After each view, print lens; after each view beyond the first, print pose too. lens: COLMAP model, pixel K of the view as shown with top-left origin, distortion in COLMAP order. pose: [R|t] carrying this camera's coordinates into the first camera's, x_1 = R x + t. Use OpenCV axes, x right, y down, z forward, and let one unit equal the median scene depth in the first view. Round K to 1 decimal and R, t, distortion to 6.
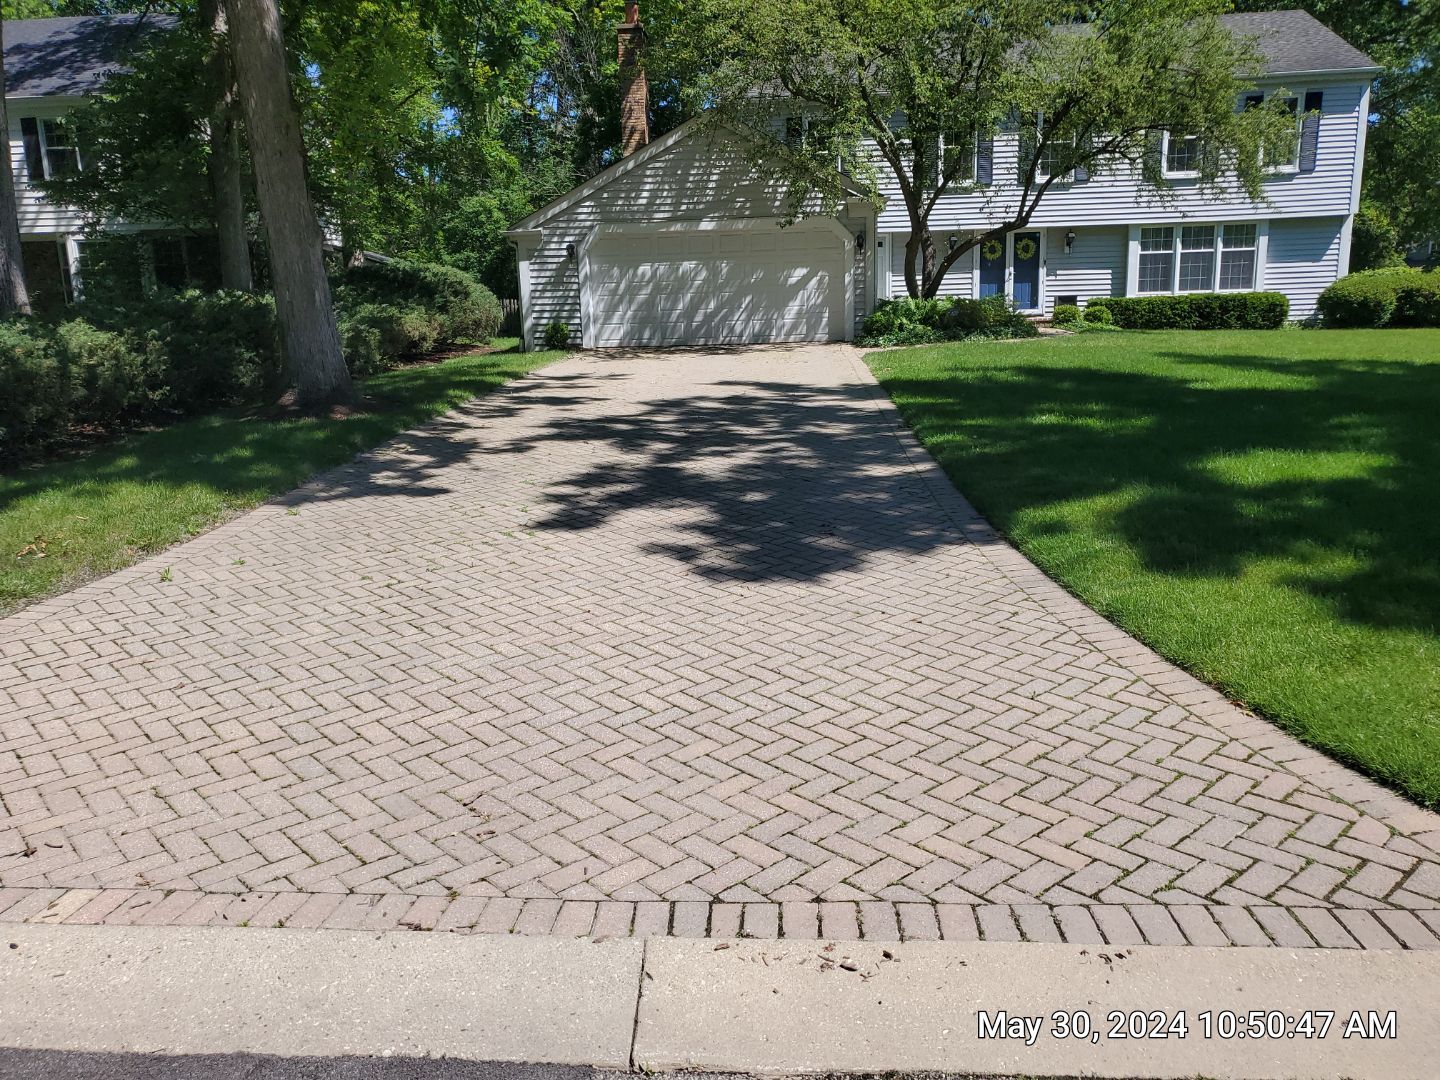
lens RADIAL K [[1104.3, 0, 720.0], [0, 1104.3, 540.0], [0, 0, 1]] dist [0.016217, -0.001481]
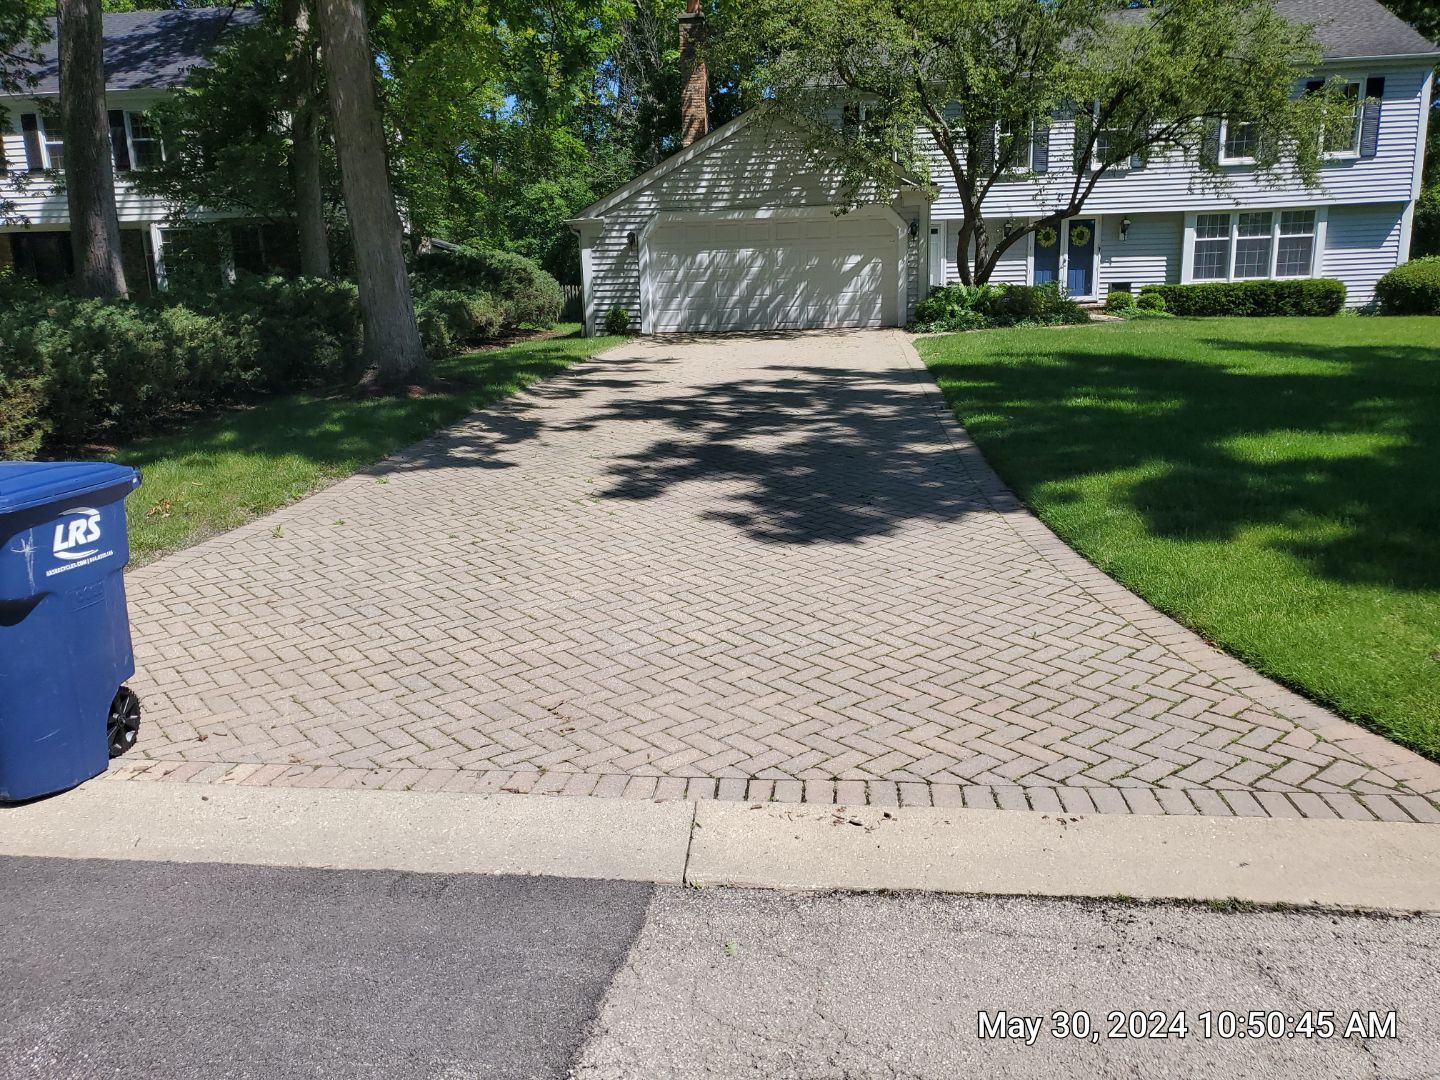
lens RADIAL K [[1104.3, 0, 720.0], [0, 1104.3, 540.0], [0, 0, 1]] dist [0.016217, -0.001481]
pose [[0.998704, 0.012376, -0.049361, 0.002501], [-0.011750, 0.999847, 0.012955, 0.006062], [0.049514, -0.012359, 0.998697, -0.033903]]
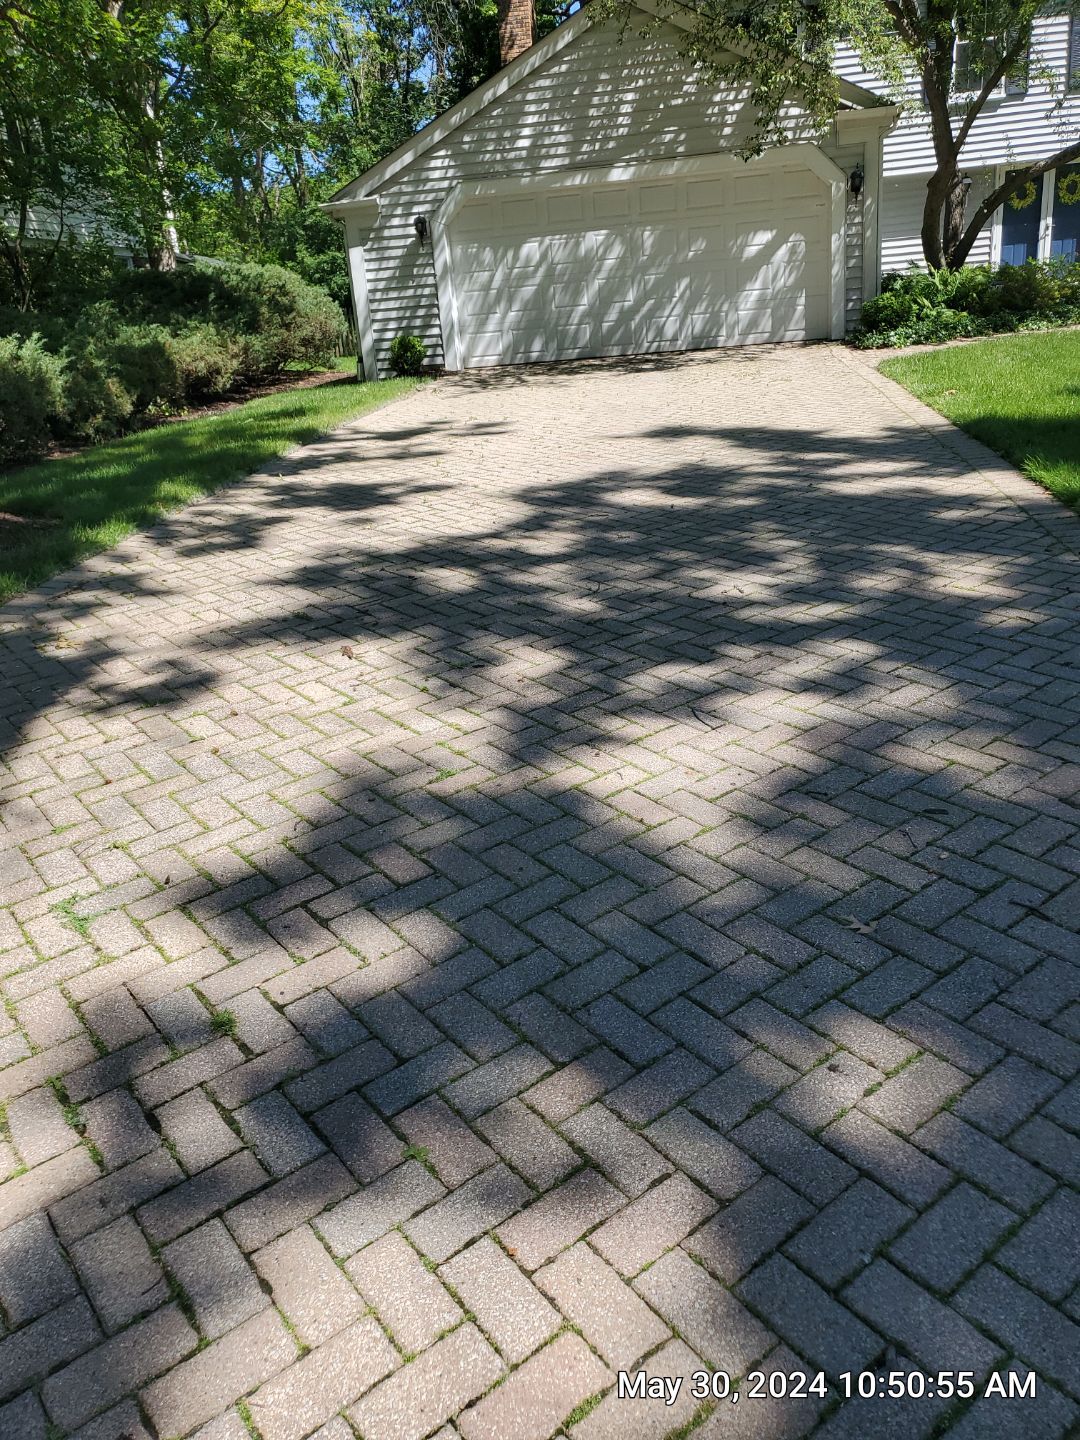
lens RADIAL K [[1043.0, 0, 531.5], [0, 1043.0, 666.6], [0, 0, 1]] dist [-0.071425, 0.114505]
pose [[0.994441, -0.024188, -0.102481, -0.009008], [0.037154, 0.991261, 0.126572, -0.074751], [0.098524, -0.129676, 0.986650, 0.362098]]
